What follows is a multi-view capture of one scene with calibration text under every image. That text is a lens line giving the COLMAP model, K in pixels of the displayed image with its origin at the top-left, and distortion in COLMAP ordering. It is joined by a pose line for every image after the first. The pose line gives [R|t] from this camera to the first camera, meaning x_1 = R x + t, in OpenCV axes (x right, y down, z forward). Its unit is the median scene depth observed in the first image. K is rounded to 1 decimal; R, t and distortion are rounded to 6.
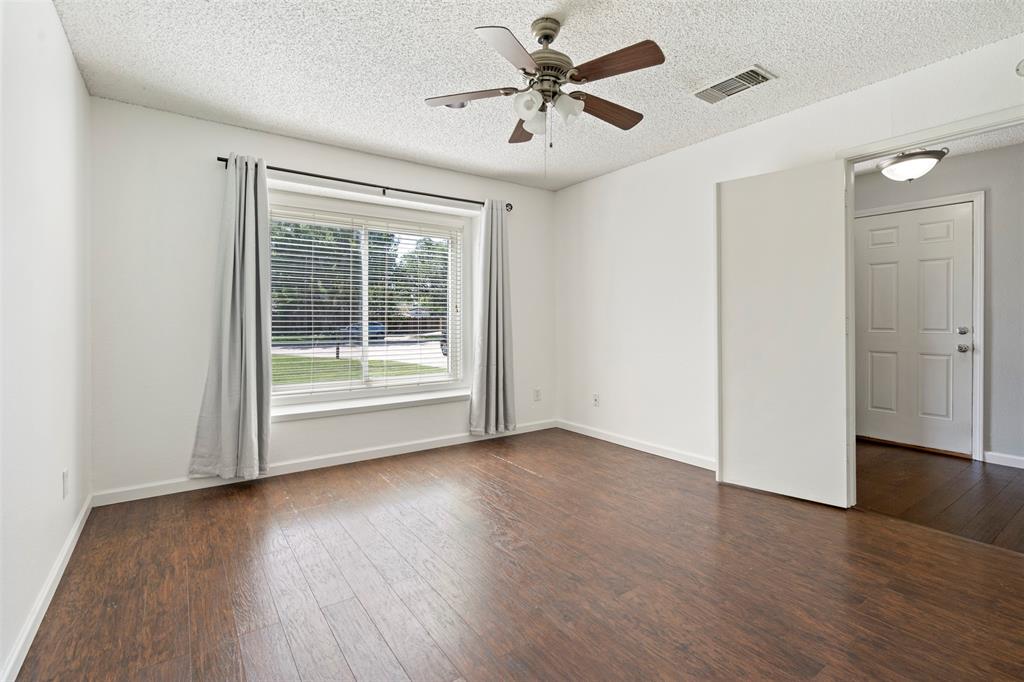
lens RADIAL K [[471.9, 0, 509.7], [0, 471.9, 319.9], [0, 0, 1]] dist [-0.000173, 0.000114]
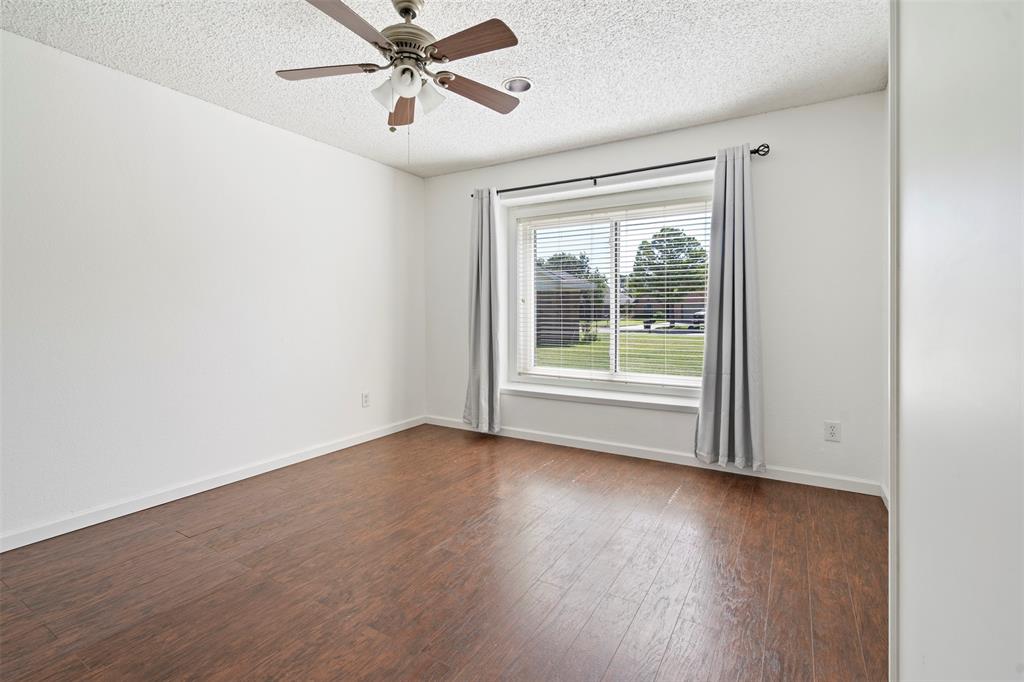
lens RADIAL K [[471.9, 0, 509.7], [0, 471.9, 319.9], [0, 0, 1]] dist [-0.000173, 0.000114]
pose [[0.403660, 0.015596, -0.914776, 0.598979], [0.001562, 0.999842, 0.017735, -0.002629], [0.914908, -0.008588, 0.403571, 0.467527]]
